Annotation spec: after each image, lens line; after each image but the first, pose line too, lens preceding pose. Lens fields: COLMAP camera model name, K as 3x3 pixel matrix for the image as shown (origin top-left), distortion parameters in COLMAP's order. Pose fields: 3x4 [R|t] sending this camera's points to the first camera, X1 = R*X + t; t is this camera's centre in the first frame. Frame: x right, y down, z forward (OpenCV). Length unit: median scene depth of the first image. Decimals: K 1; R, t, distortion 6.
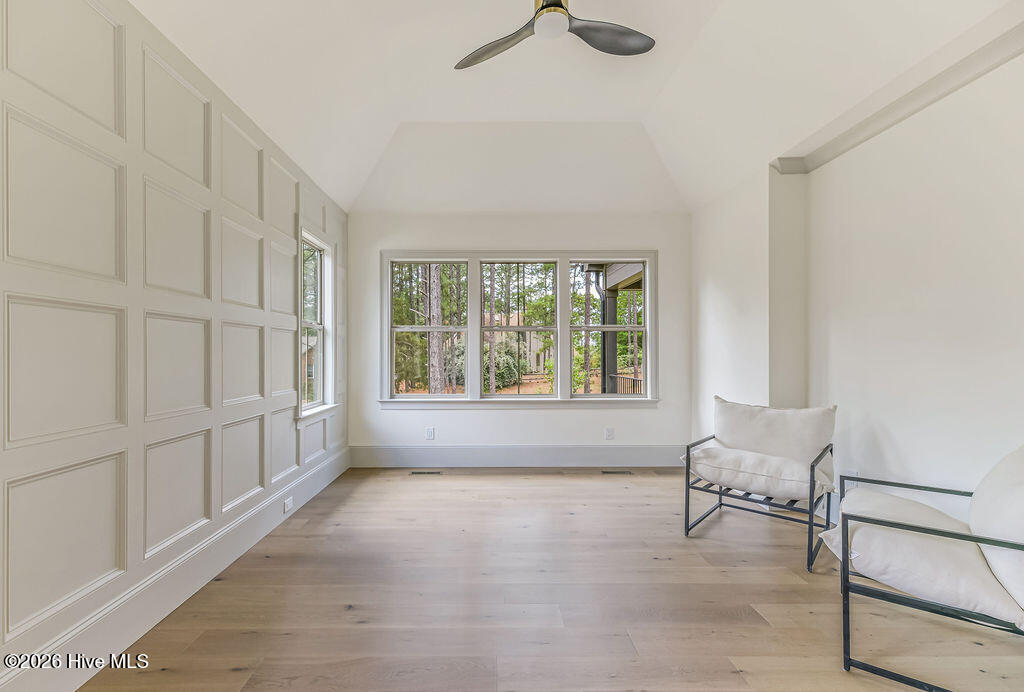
lens RADIAL K [[443.2, 0, 512.0], [0, 443.2, 346.0], [0, 0, 1]] dist [-0.000396, -0.000125]
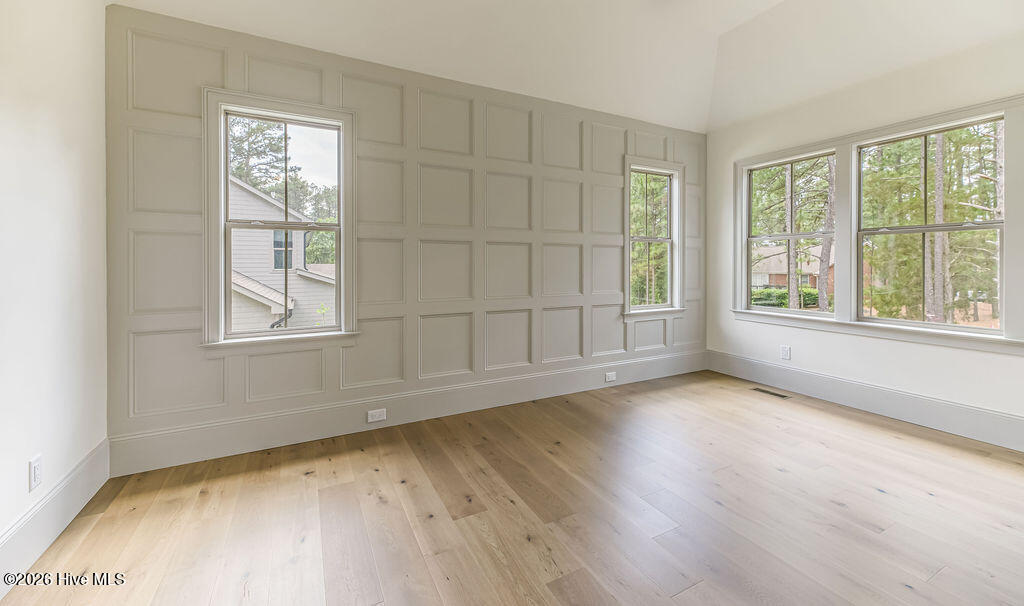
lens RADIAL K [[415.4, 0, 512.7], [0, 415.4, 263.4], [0, 0, 1]] dist [-0.000236, -0.000212]
pose [[0.435705, -0.000518, -0.900089, 0.383710], [0.013490, 0.999891, 0.005954, 0.003420], [0.899988, -0.014736, 0.435665, 0.150901]]
